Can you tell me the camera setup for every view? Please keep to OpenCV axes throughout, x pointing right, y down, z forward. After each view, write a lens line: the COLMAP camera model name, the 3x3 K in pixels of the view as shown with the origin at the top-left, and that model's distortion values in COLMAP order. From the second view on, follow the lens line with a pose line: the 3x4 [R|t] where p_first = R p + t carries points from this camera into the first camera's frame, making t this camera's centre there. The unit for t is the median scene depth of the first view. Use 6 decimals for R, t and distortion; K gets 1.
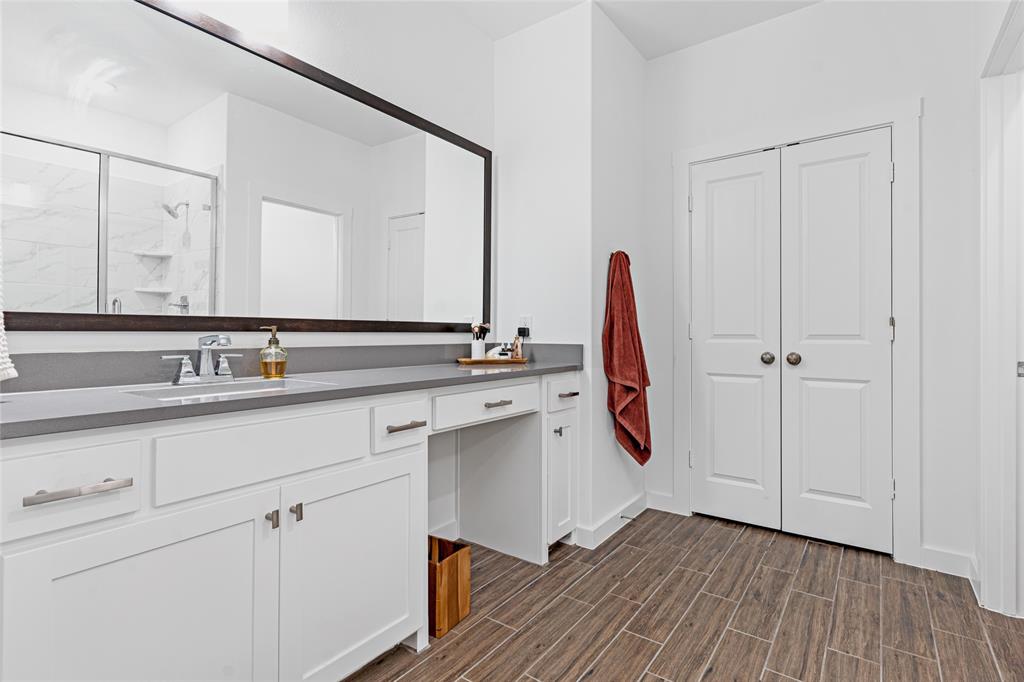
lens RADIAL K [[494.3, 0, 511.7], [0, 494.3, 333.0], [0, 0, 1]] dist [0.003831, -0.000138]
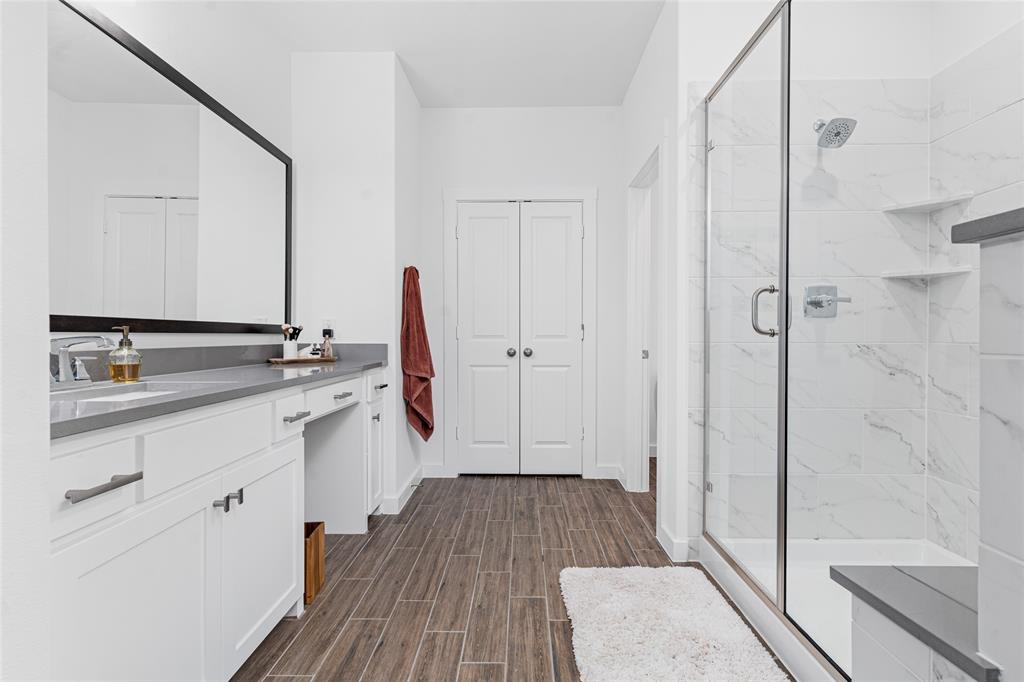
lens RADIAL K [[494.3, 0, 510.6], [0, 494.3, 341.3], [0, 0, 1]] dist [0.003831, -0.000138]
pose [[0.810582, -0.007772, 0.585573, -0.335612], [-0.000457, 0.999903, 0.013904, 0.000735], [-0.585625, -0.011538, 0.810500, -0.138449]]
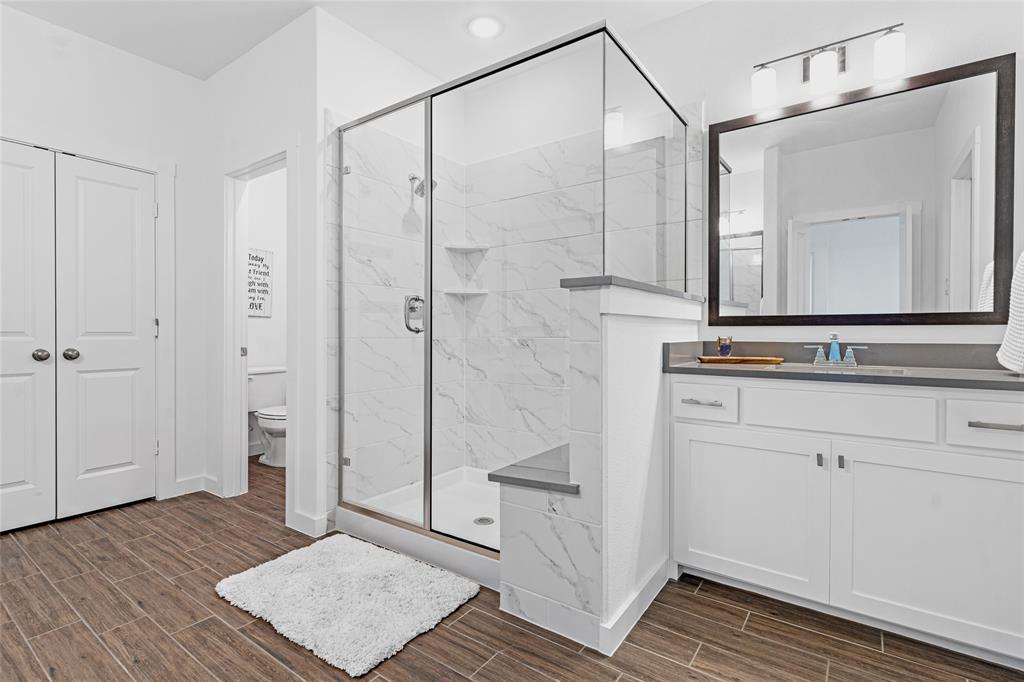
lens RADIAL K [[494.3, 0, 530.5], [0, 494.3, 337.1], [0, 0, 1]] dist [0.003831, -0.000138]
pose [[-0.053437, -0.009532, 0.998526, -0.617984], [-0.003069, 0.999951, 0.009382, 0.001743], [-0.998567, -0.002563, -0.053463, 0.064413]]
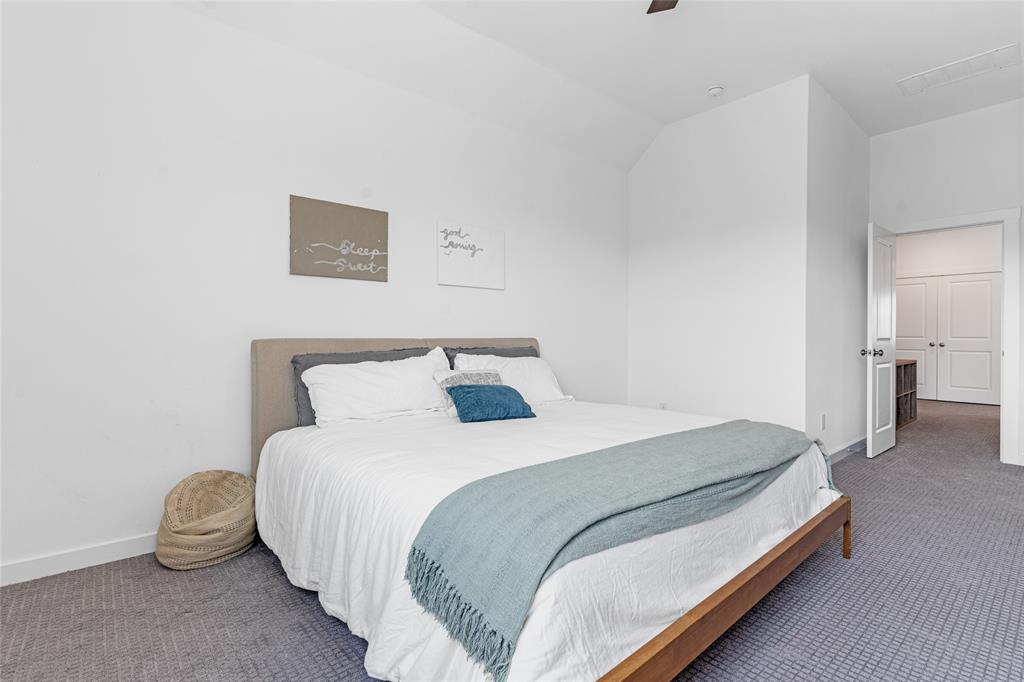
lens RADIAL K [[494.3, 0, 511.7], [0, 494.3, 339.3], [0, 0, 1]] dist [0.003831, -0.000138]
pose [[0.980715, 0.002998, -0.195421, -1.652525], [-0.001110, 0.999952, 0.009770, -0.010598], [0.195440, -0.009364, 0.980671, -2.899014]]
